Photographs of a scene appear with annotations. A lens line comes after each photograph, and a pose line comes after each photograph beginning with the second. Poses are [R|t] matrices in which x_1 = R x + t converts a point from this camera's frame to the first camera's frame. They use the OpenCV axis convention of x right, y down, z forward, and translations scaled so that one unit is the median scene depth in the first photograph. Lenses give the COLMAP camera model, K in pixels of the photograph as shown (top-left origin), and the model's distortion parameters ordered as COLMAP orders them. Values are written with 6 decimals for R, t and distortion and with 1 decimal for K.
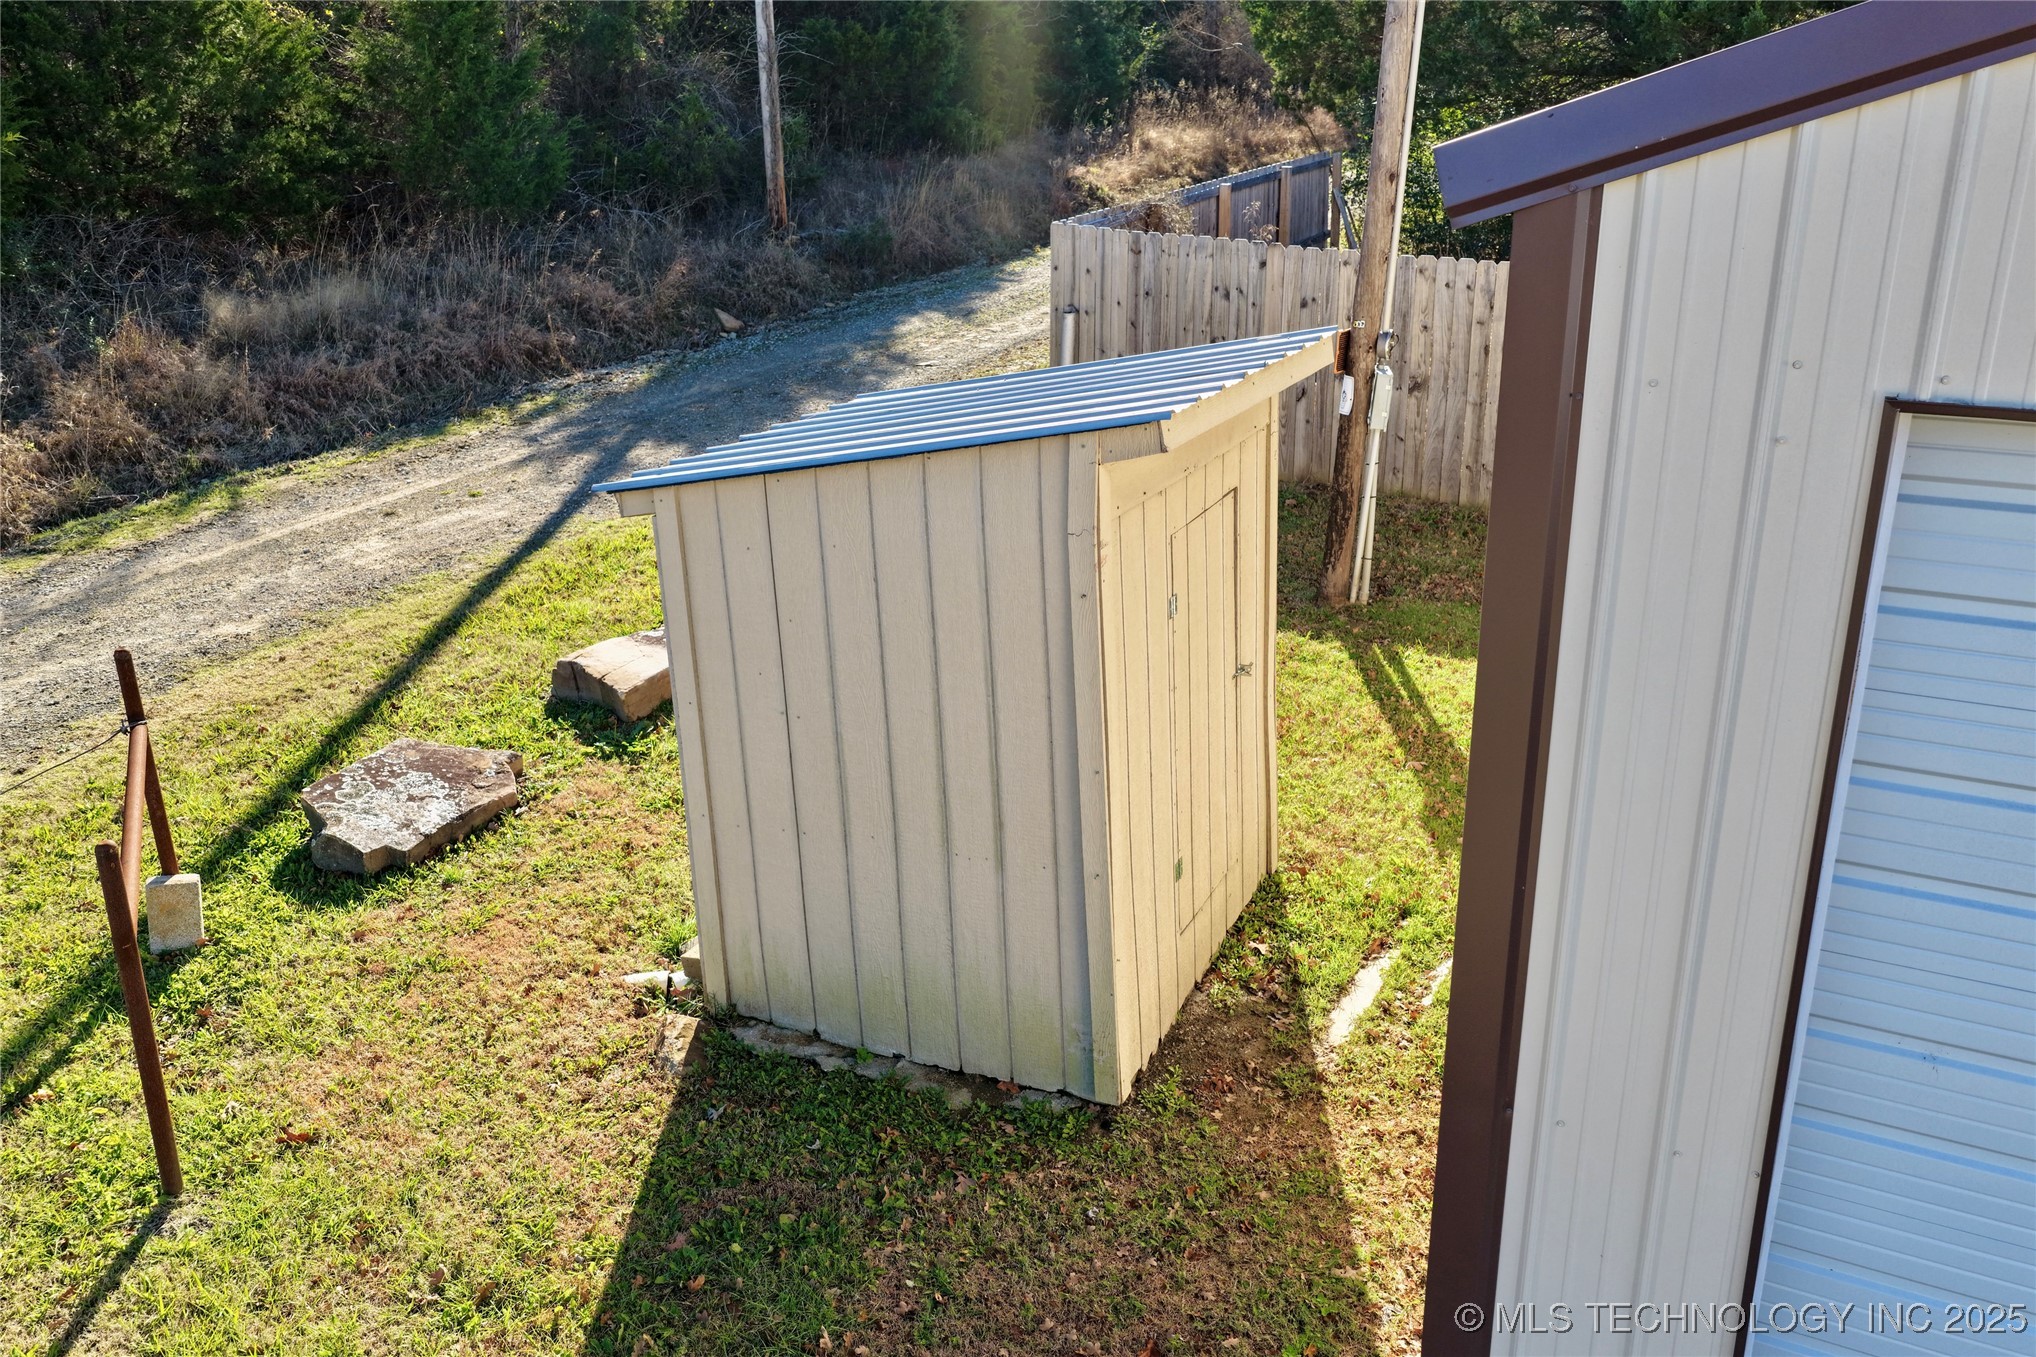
lens RADIAL K [[1667.2, 0, 1025.8], [0, 1667.2, 679.4], [0, 0, 1]] dist [-0.014709, 0.034201]
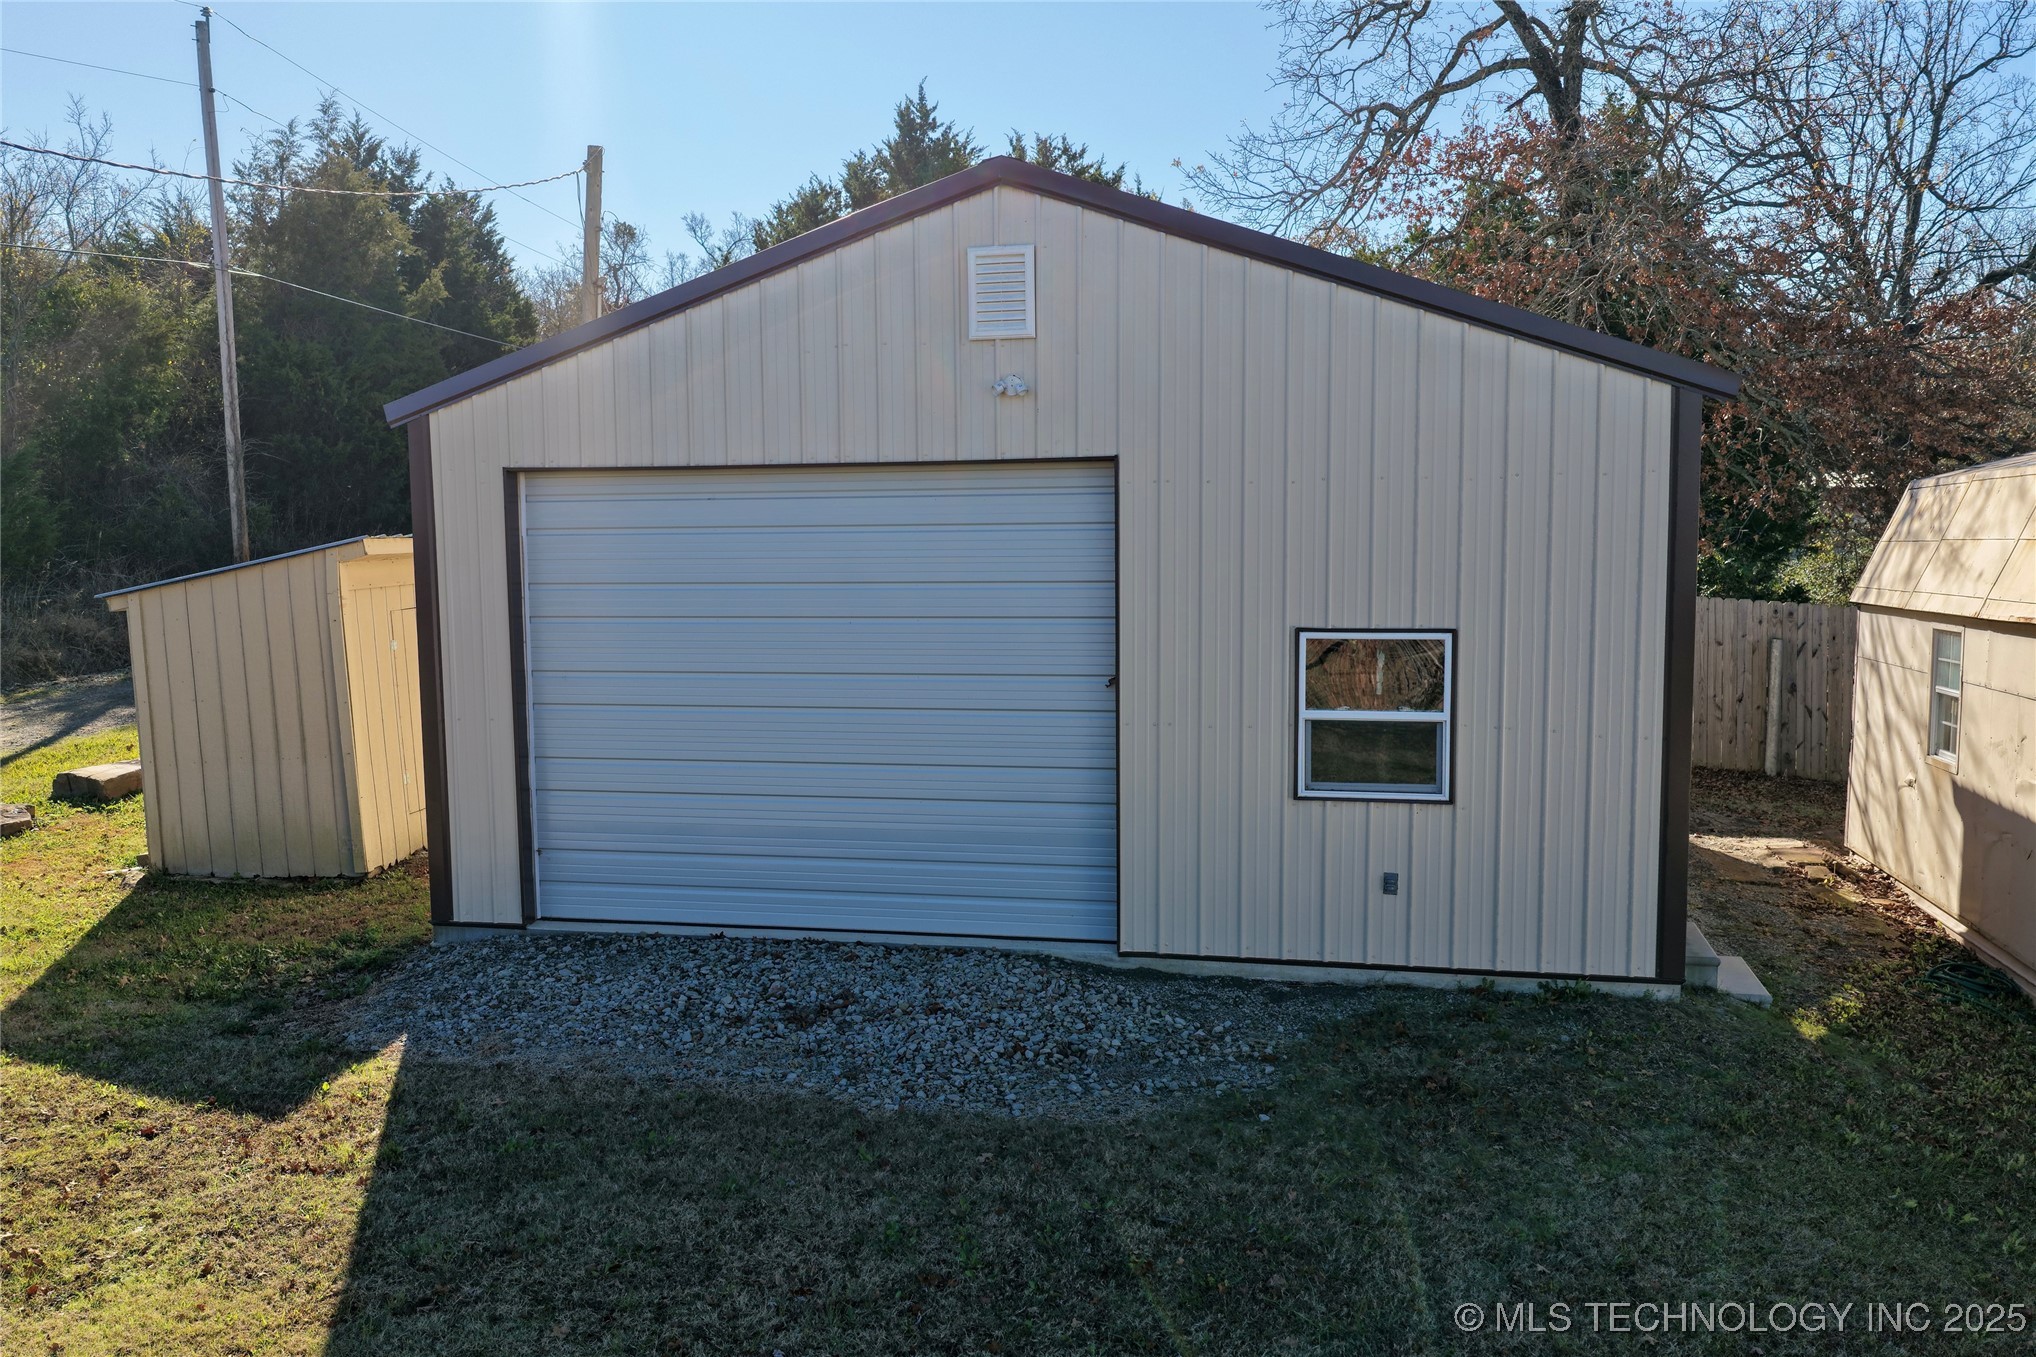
lens RADIAL K [[1667.2, 0, 1025.8], [0, 1667.2, 679.4], [0, 0, 1]] dist [-0.014709, 0.034201]
pose [[0.960760, -0.027667, 0.275999, 0.179459], [0.094912, 0.967742, -0.233382, 0.374006], [-0.260638, 0.250420, 0.932394, -0.781739]]
